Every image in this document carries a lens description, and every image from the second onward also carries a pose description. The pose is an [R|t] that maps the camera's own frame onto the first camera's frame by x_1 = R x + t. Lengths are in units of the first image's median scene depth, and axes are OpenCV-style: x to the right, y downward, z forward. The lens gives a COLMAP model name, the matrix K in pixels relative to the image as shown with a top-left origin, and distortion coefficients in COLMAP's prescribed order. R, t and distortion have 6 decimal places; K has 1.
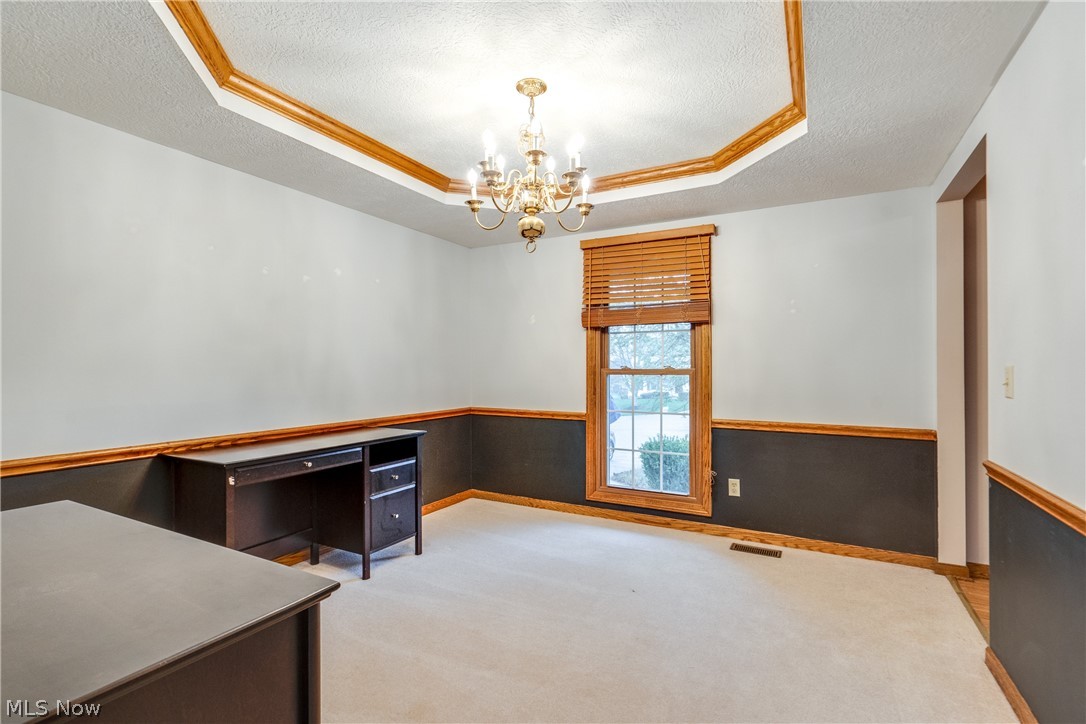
lens RADIAL K [[495.4, 0, 540.0], [0, 495.4, 364.0], [0, 0, 1]] dist [-0.003482, 0.000138]
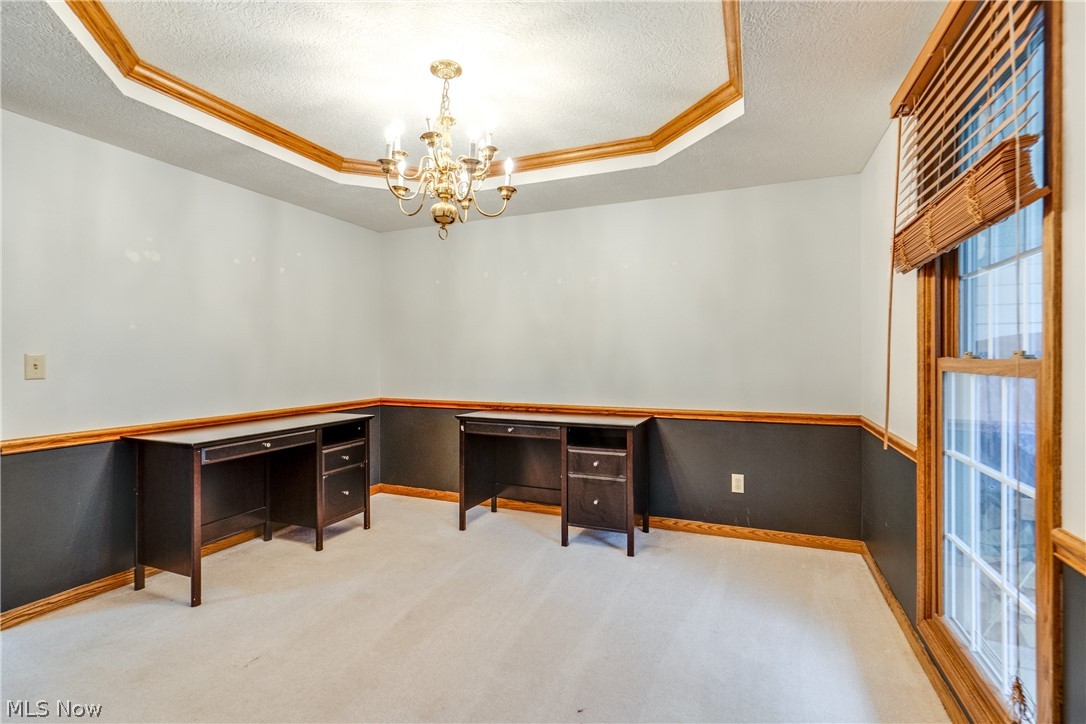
lens RADIAL K [[495.4, 0, 540.0], [0, 495.4, 364.0], [0, 0, 1]] dist [-0.003482, 0.000138]
pose [[0.111606, 0.013759, -0.993657, 0.725674], [0.009150, 0.999848, 0.014873, 0.007984], [0.993710, -0.010752, 0.111463, 0.802026]]
